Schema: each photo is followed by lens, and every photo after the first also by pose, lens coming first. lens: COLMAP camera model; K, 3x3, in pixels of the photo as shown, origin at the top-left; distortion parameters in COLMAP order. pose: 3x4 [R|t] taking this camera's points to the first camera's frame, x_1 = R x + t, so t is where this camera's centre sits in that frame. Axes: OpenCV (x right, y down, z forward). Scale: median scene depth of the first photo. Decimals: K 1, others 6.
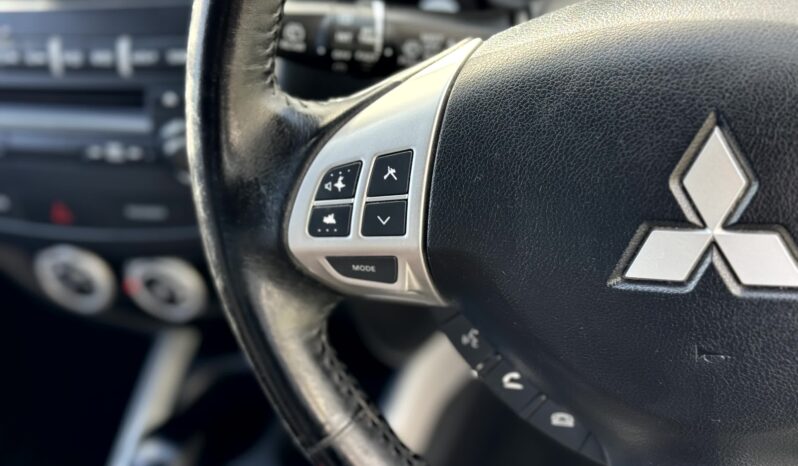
lens RADIAL K [[1145.7, 0, 401.8], [0, 1145.7, 228.7], [0, 0, 1]] dist [0.174274, 0.000000]
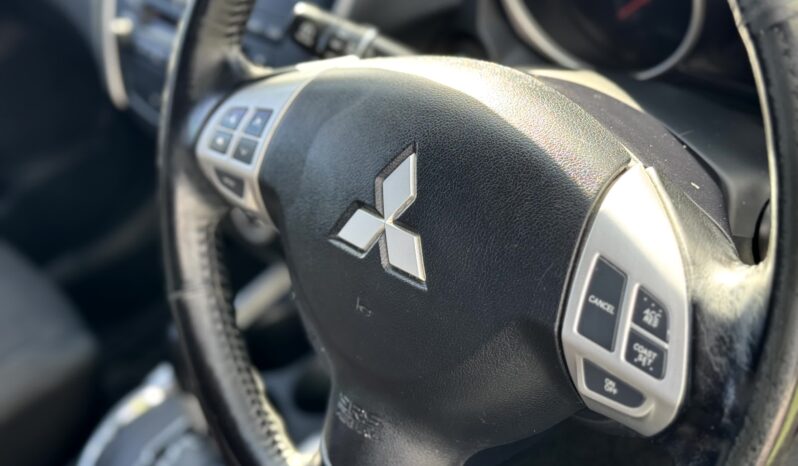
lens RADIAL K [[1145.7, 0, 396.5], [0, 1145.7, 232.1], [0, 0, 1]] dist [0.174274, 0.000000]
pose [[0.867824, 0.391753, -0.305632, 0.621353], [-0.415333, 0.909570, -0.013443, 0.024481], [0.272727, 0.138605, 0.952055, -0.300023]]
